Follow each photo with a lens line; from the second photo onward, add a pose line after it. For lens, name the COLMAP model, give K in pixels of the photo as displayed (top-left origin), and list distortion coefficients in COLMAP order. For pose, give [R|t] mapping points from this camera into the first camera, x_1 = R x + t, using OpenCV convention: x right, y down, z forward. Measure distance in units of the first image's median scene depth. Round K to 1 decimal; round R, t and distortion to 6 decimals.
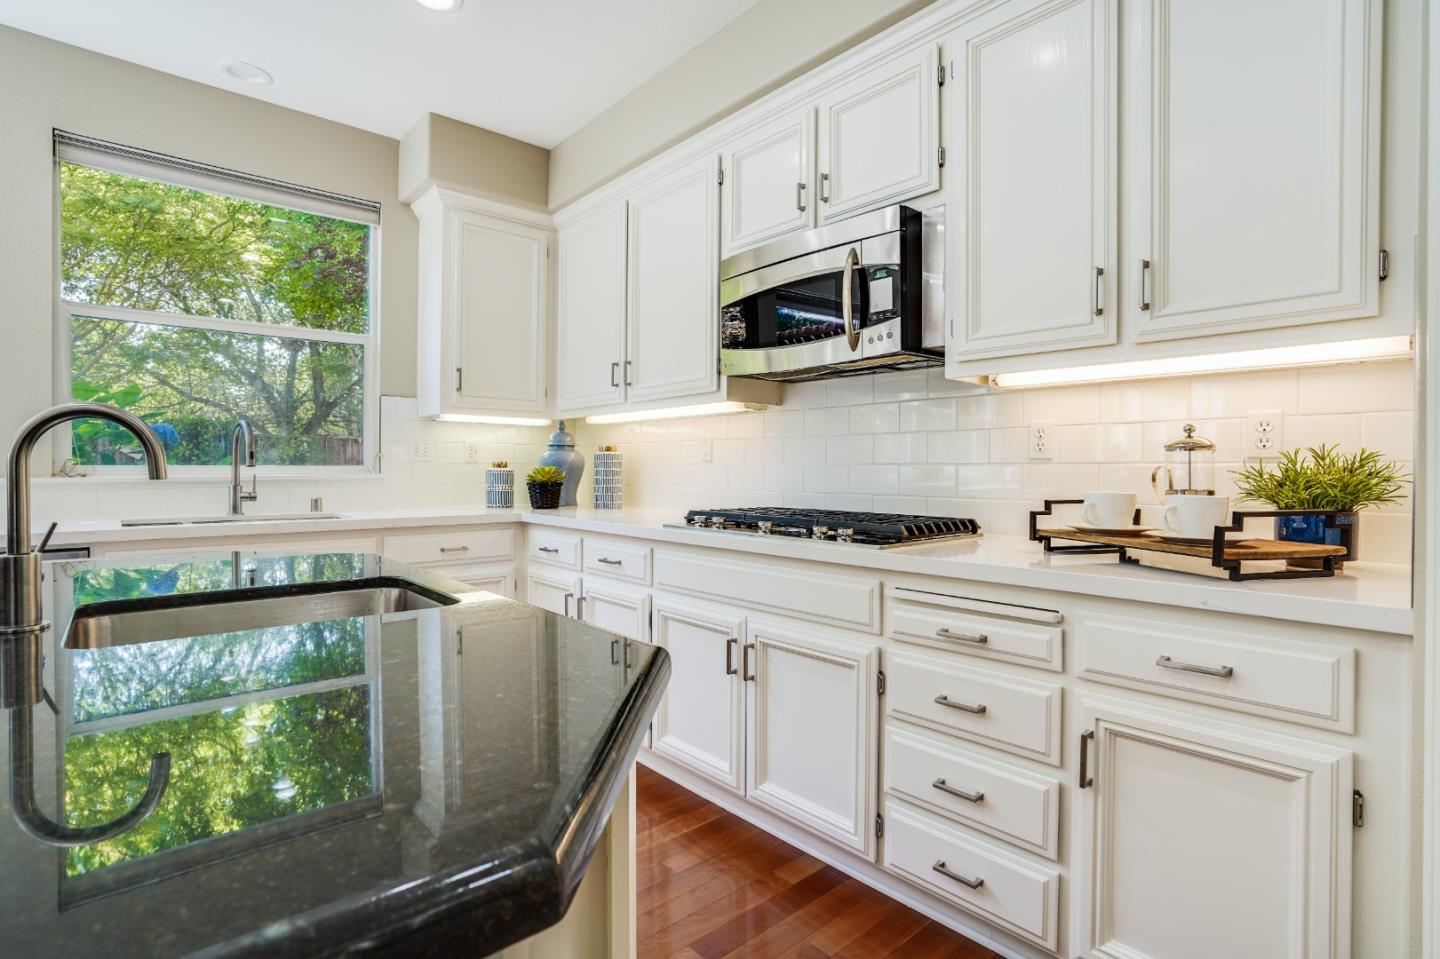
lens RADIAL K [[688.4, 0, 722.4], [0, 688.4, 480.1], [0, 0, 1]] dist [-0.026514, 0.008498]
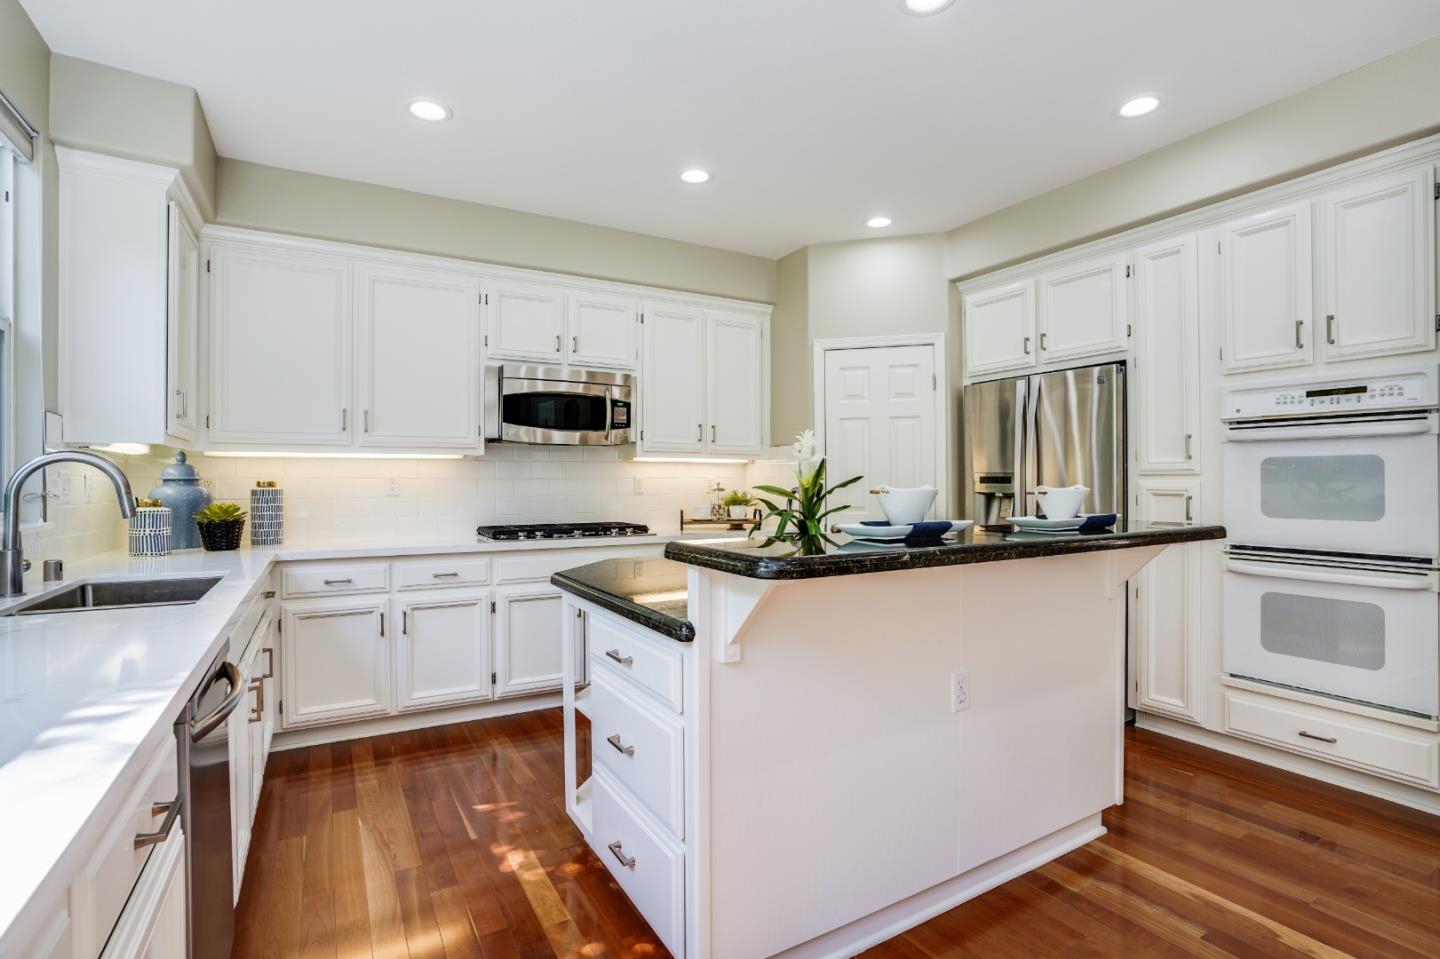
lens RADIAL K [[688.4, 0, 717.5], [0, 688.4, 480.4], [0, 0, 1]] dist [-0.026514, 0.008498]
pose [[0.176503, -0.006286, 0.984280, -1.736331], [0.015564, 0.999872, 0.003595, -0.075030], [-0.984177, 0.014685, 0.176578, 0.345066]]
